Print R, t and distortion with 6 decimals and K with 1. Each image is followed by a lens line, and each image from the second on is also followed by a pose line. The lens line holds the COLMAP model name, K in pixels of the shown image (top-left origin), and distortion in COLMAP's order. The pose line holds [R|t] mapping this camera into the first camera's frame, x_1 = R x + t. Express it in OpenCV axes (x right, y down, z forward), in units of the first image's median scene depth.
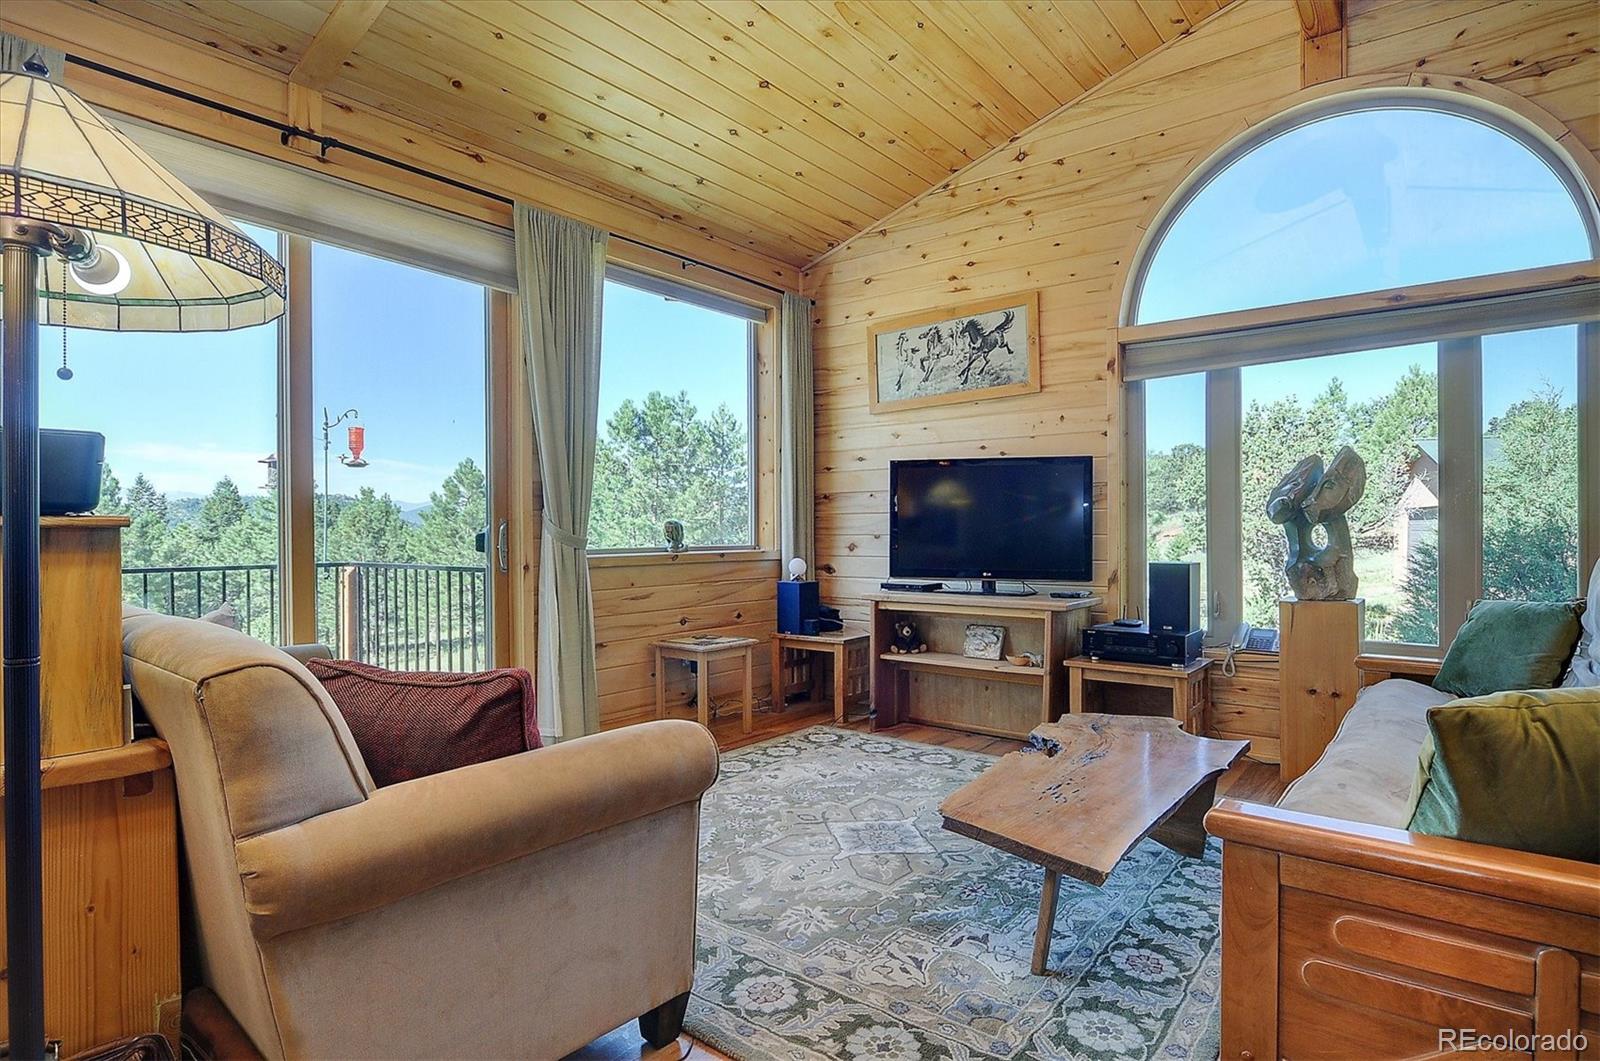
lens RADIAL K [[861.3, 0, 797.3], [0, 861.3, 535.5], [0, 0, 1]] dist [-0.015614, 0.003380]
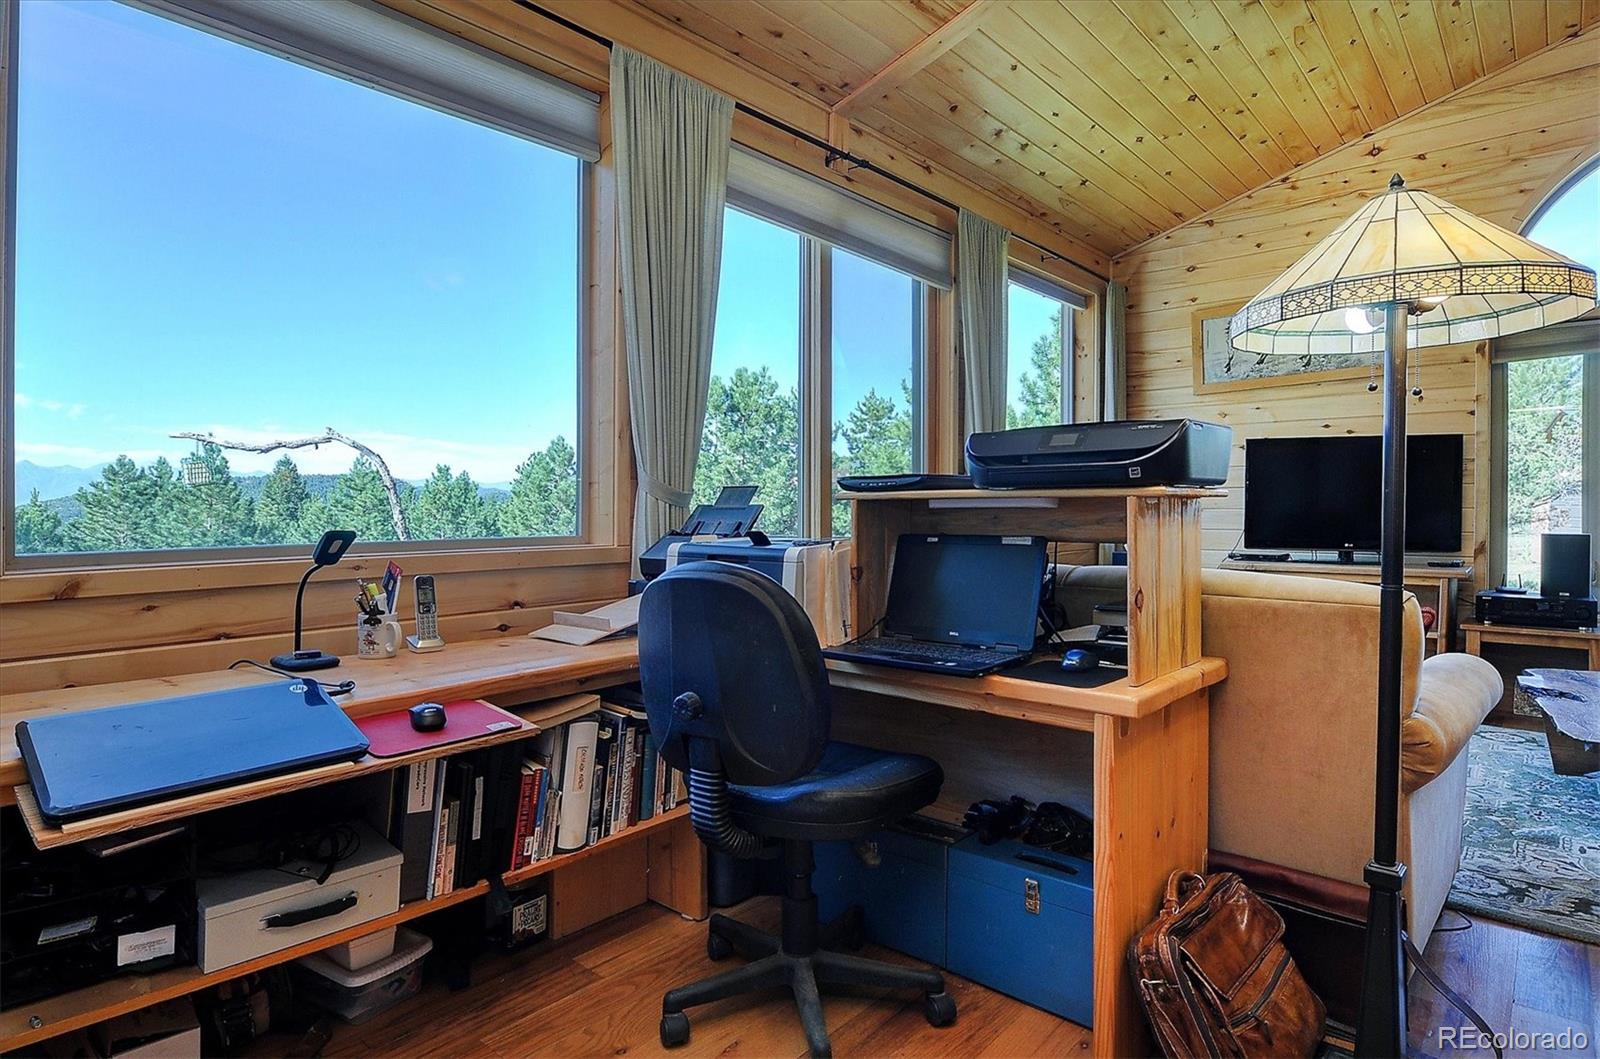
lens RADIAL K [[878.0, 0, 801.5], [0, 878.0, 517.4], [0, 0, 1]] dist [-0.011616, 0.002400]
pose [[0.998375, -0.001215, -0.056974, -0.390046], [0.001557, 0.999981, 0.005957, 0.003081], [0.056966, -0.006036, 0.998358, -0.121144]]
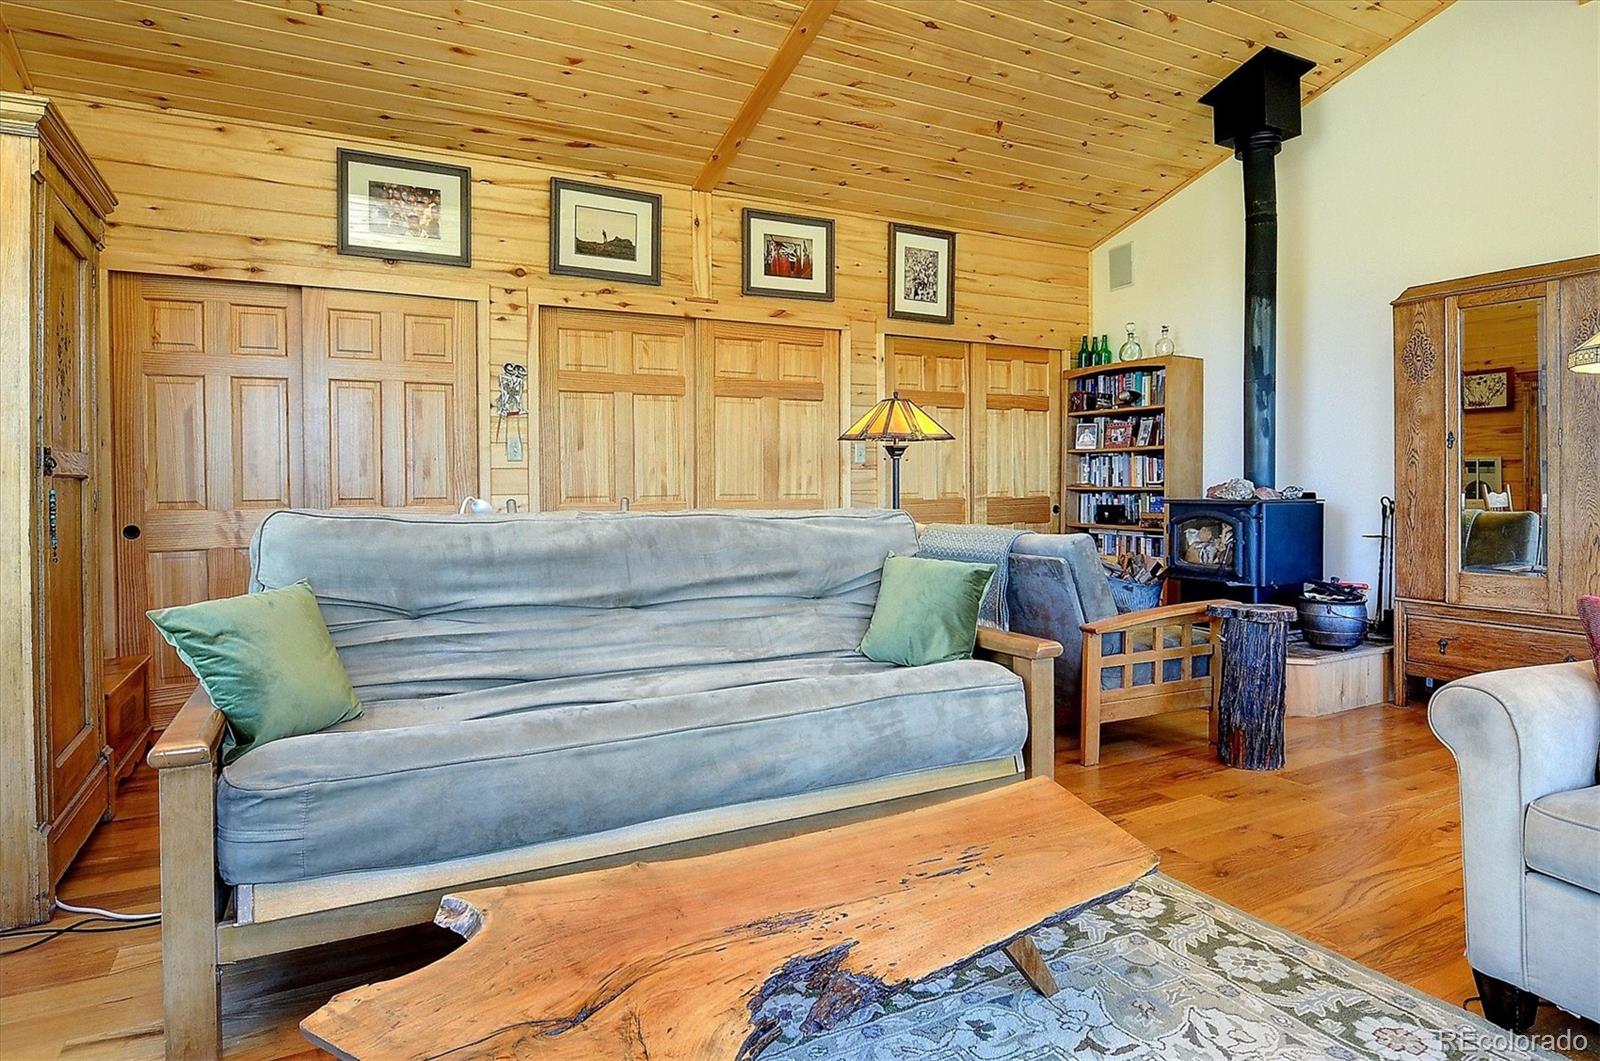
lens RADIAL K [[913.9, 0, 805.0], [0, 913.9, 517.9], [0, 0, 1]] dist [-0.004513, -0.001231]
pose [[-0.917758, 0.001392, 0.397137, 0.060802], [0.010615, 0.999723, 0.021029, -0.001944], [-0.396998, 0.023515, -0.917518, 0.869364]]
